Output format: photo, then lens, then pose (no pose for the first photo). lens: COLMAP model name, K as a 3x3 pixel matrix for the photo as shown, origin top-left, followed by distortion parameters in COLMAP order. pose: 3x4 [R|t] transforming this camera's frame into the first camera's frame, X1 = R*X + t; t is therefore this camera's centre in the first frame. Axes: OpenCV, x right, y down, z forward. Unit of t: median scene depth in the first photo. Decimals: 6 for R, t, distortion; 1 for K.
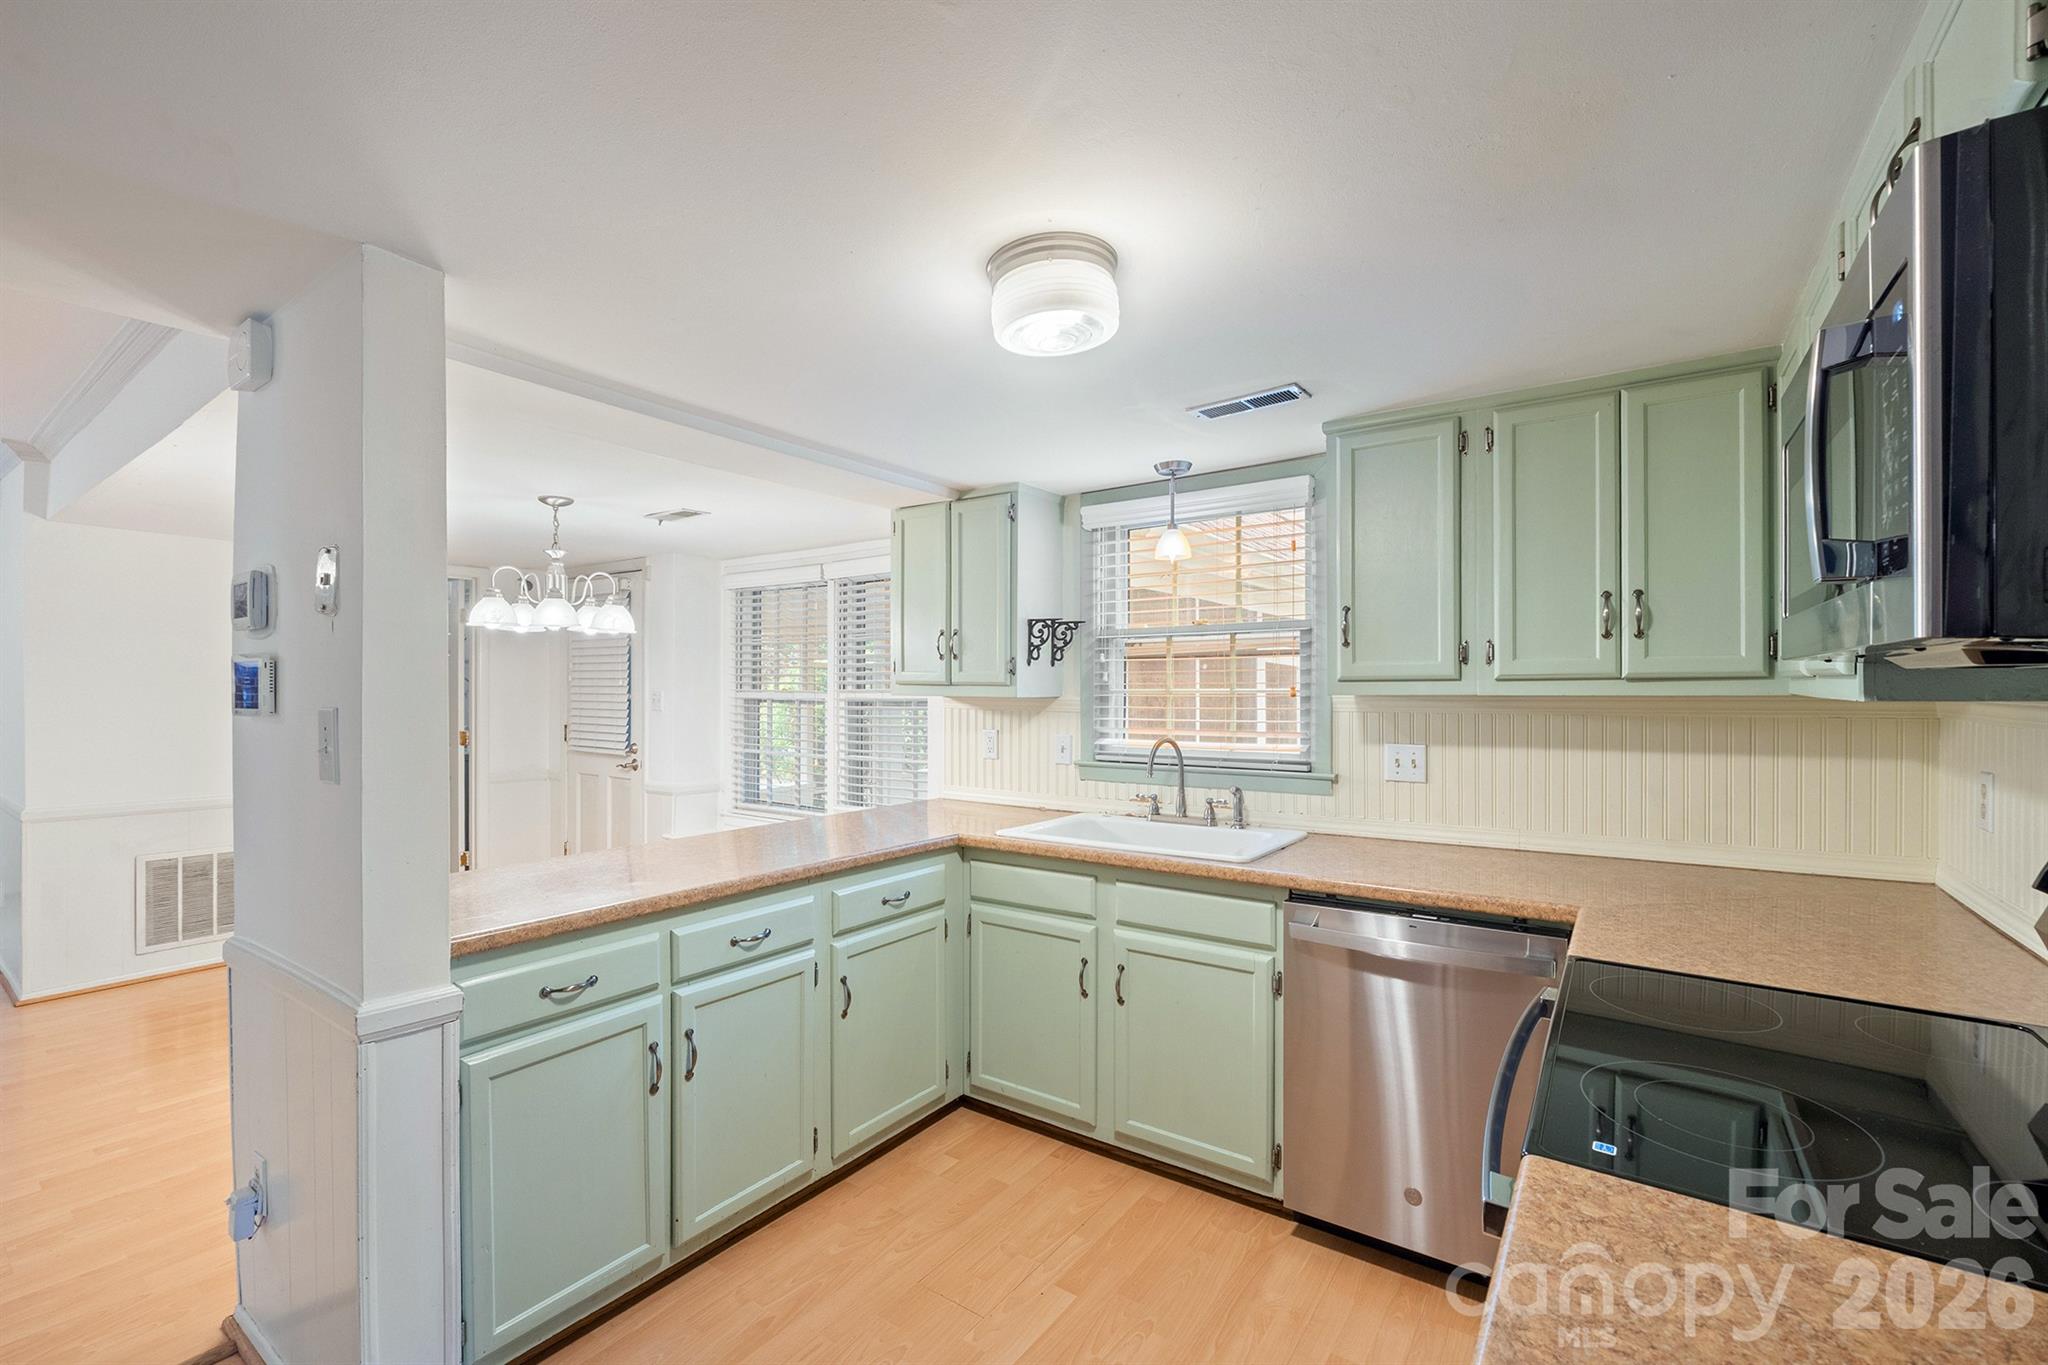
lens RADIAL K [[856.9, 0, 1024.4], [0, 856.9, 693.9], [0, 0, 1]] dist [-0.005618, -0.000992]
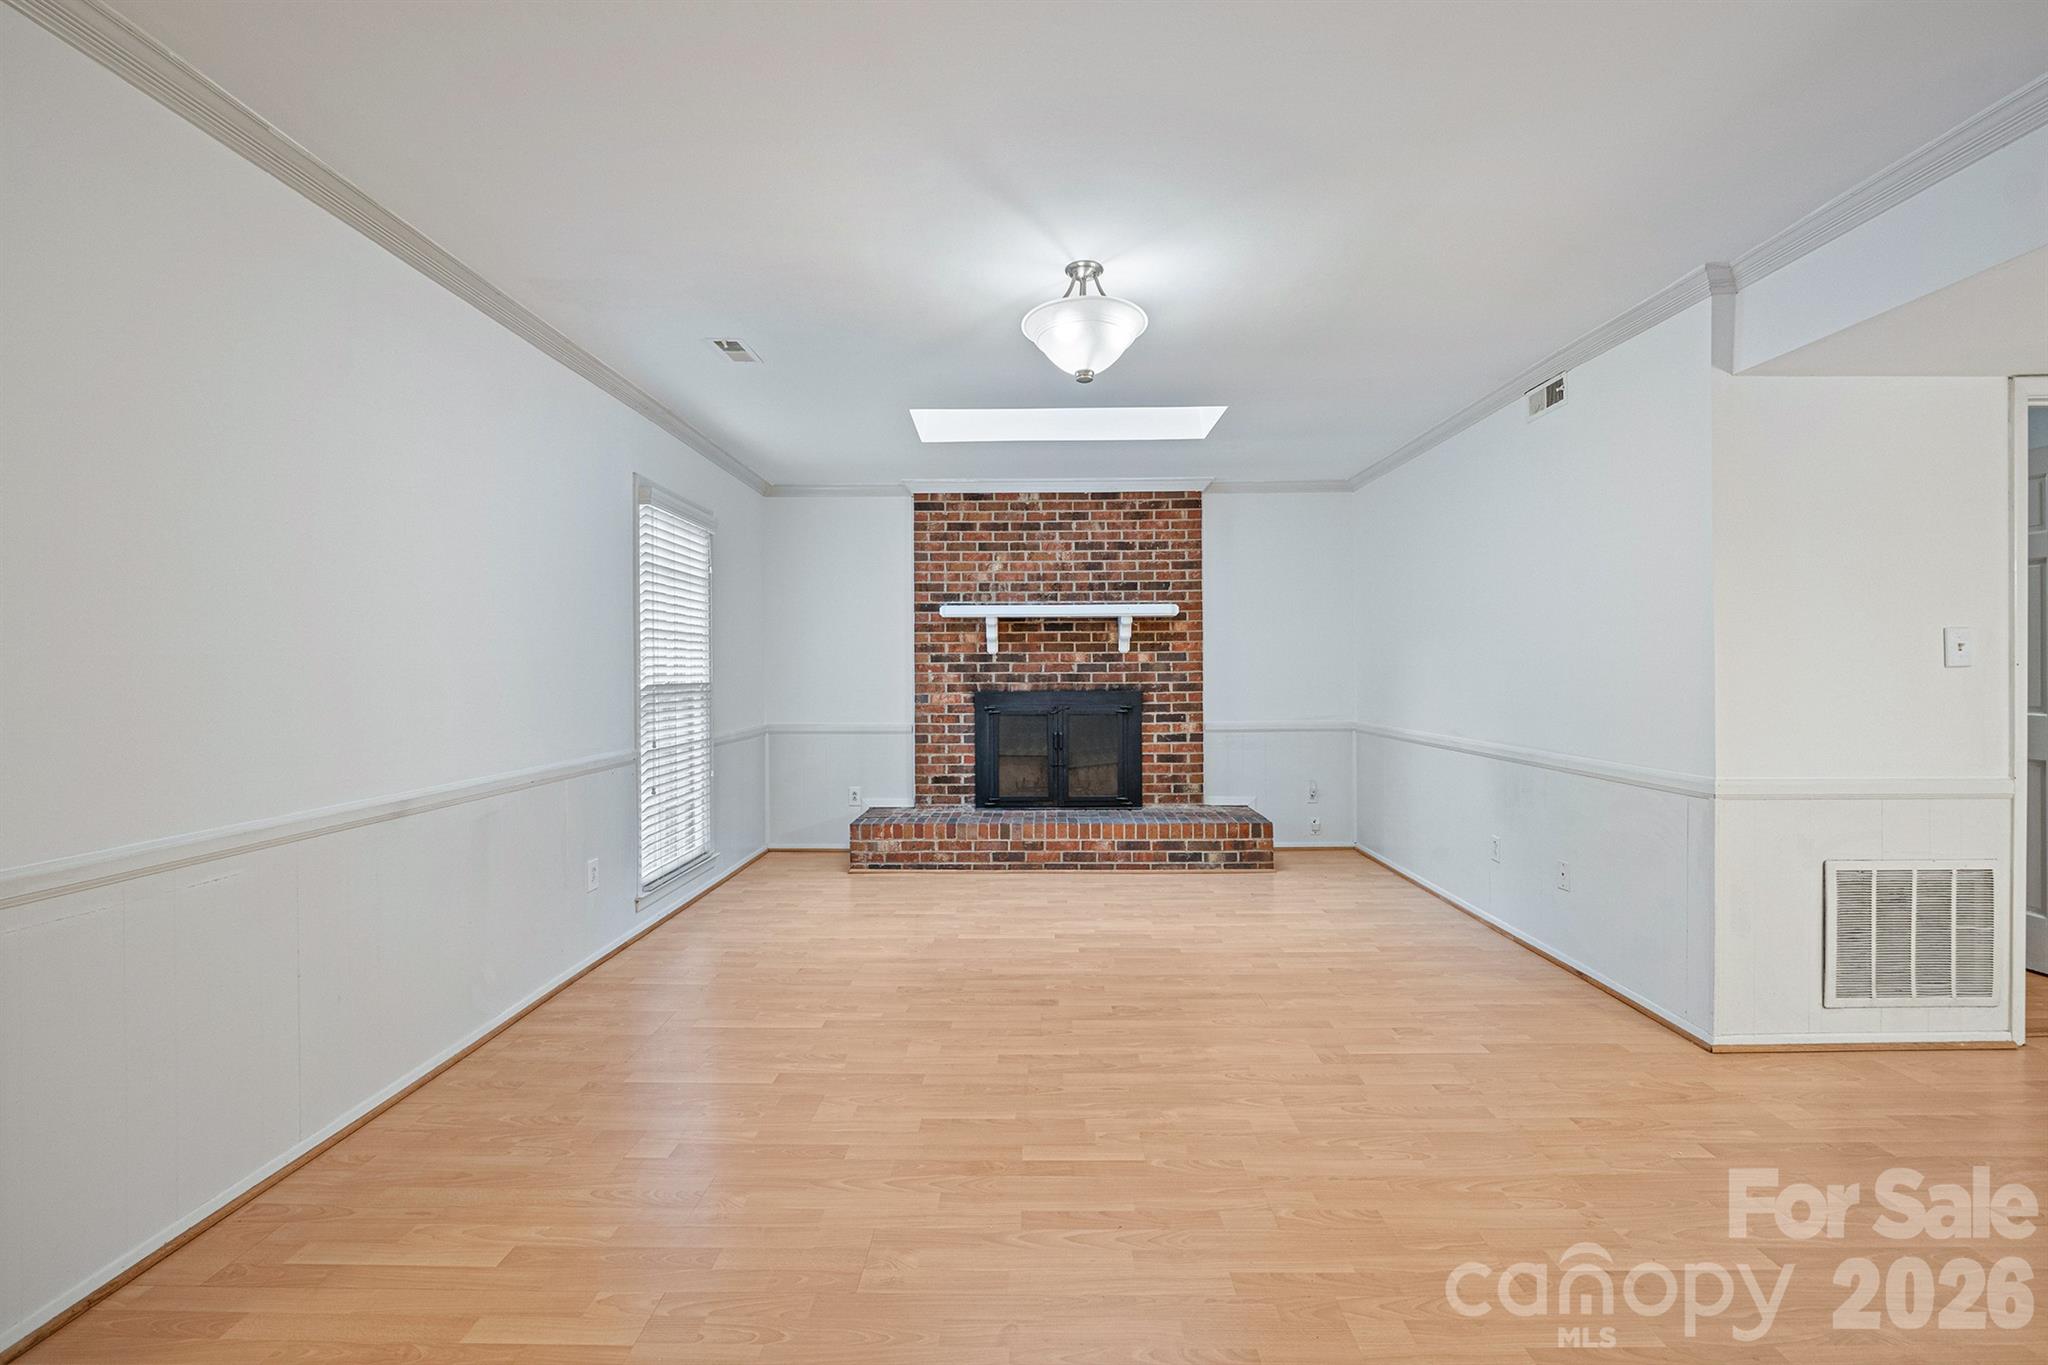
lens RADIAL K [[856.9, 0, 1030.3], [0, 856.9, 678.0], [0, 0, 1]] dist [-0.005618, -0.000992]
pose [[0.562464, -0.001146, -0.826821, -1.136591], [0.005101, 0.999985, 0.002085, 0.056353], [0.826806, -0.005390, 0.562461, 0.138358]]
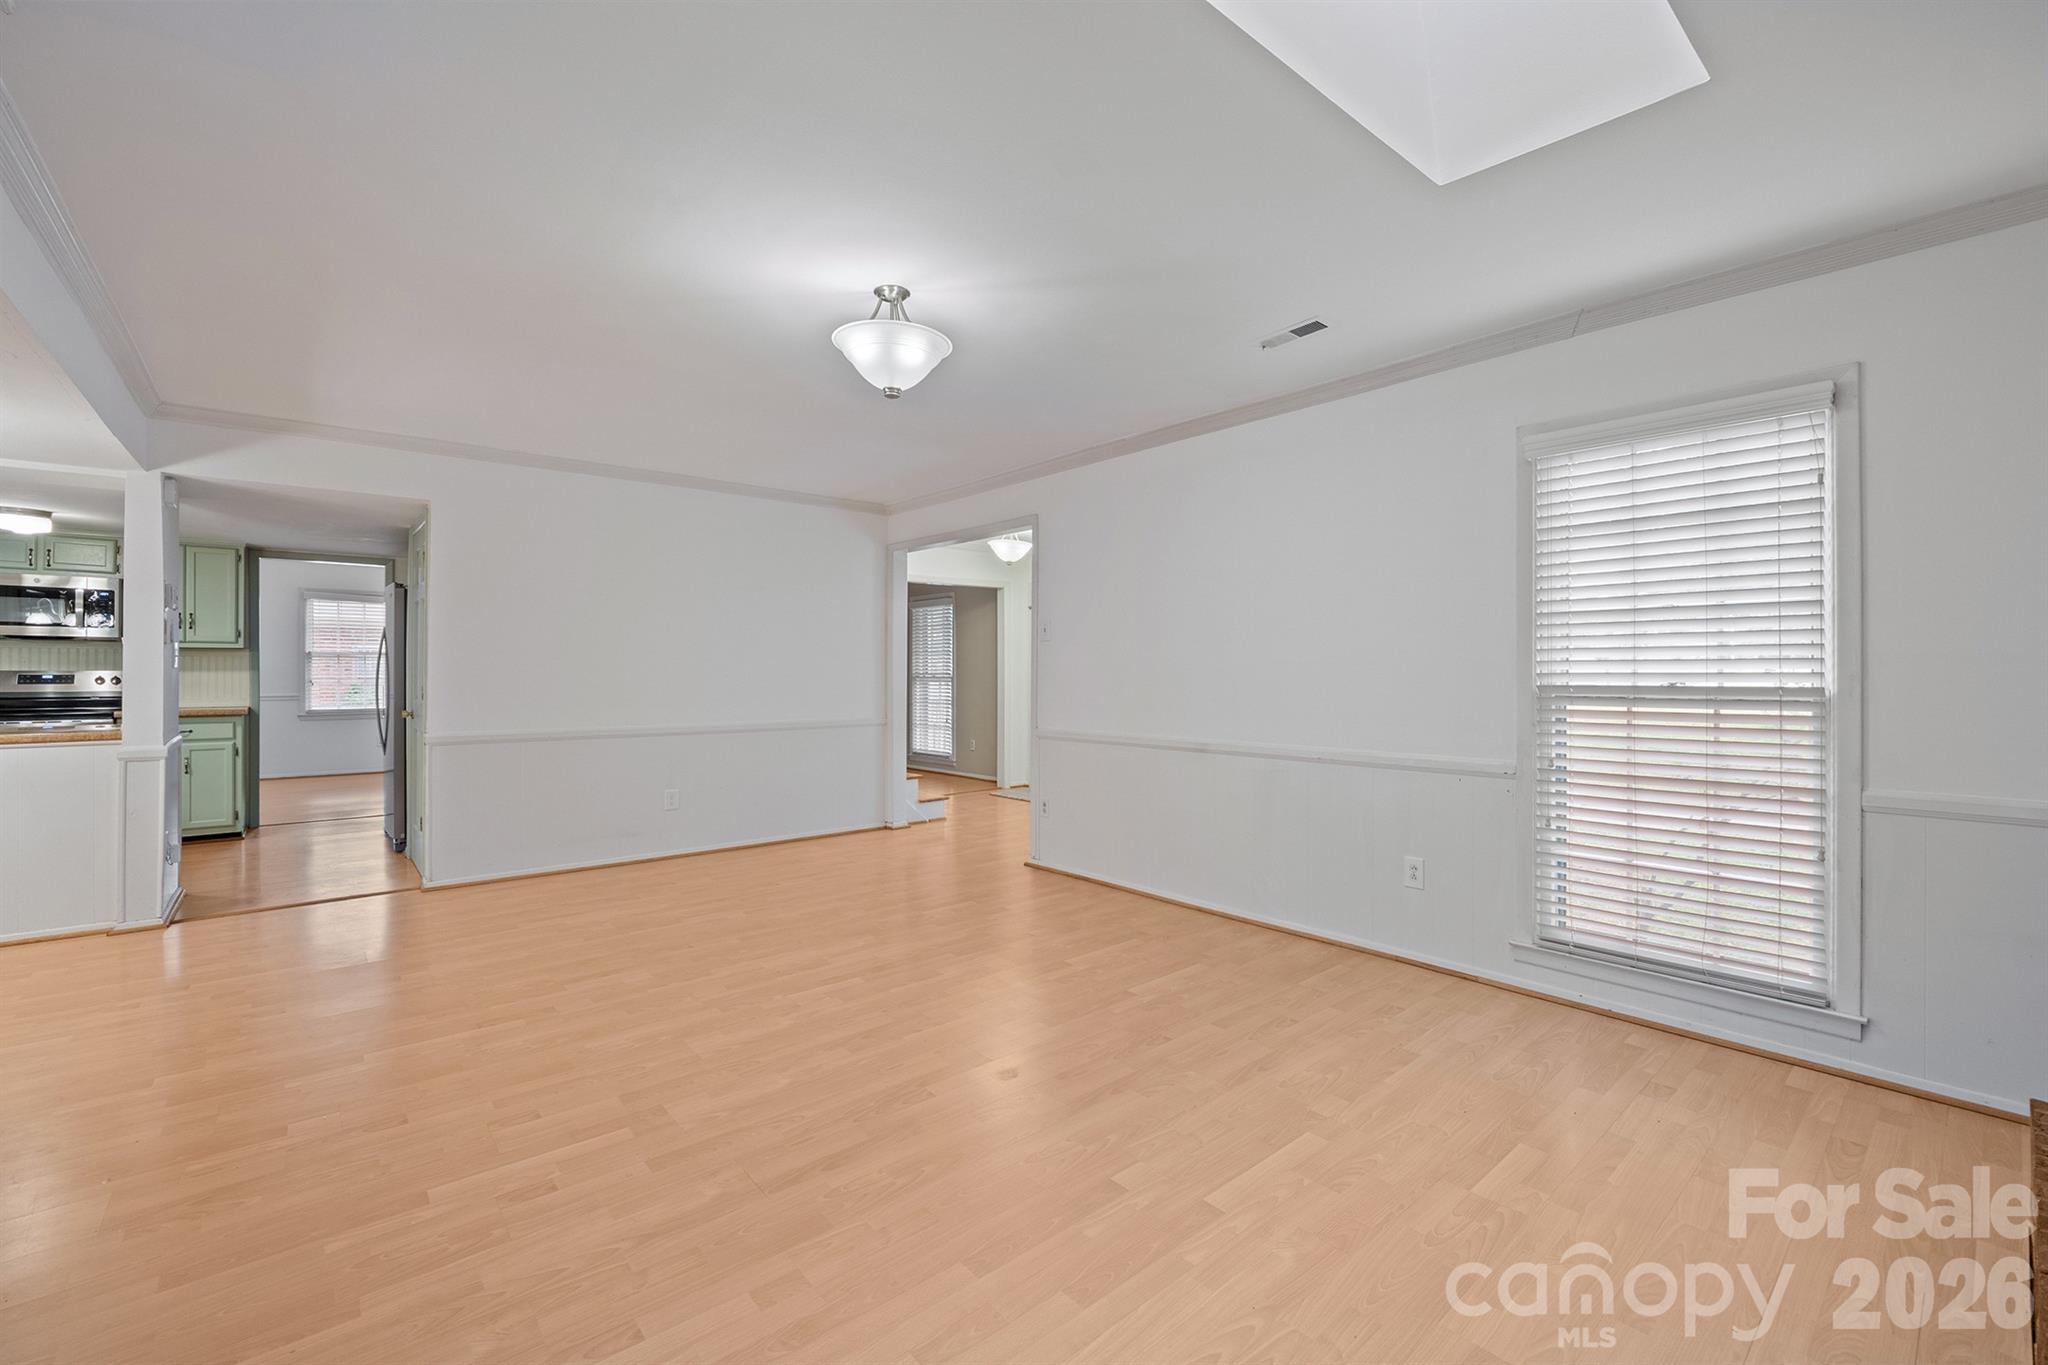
lens RADIAL K [[856.9, 0, 1033.9], [0, 856.9, 670.7], [0, 0, 1]] dist [-0.005618, -0.000992]
pose [[-0.969423, -0.003725, 0.245368, -2.241354], [-0.003163, 0.999991, 0.002686, 0.047505], [-0.245376, 0.001828, -0.969426, 1.586693]]
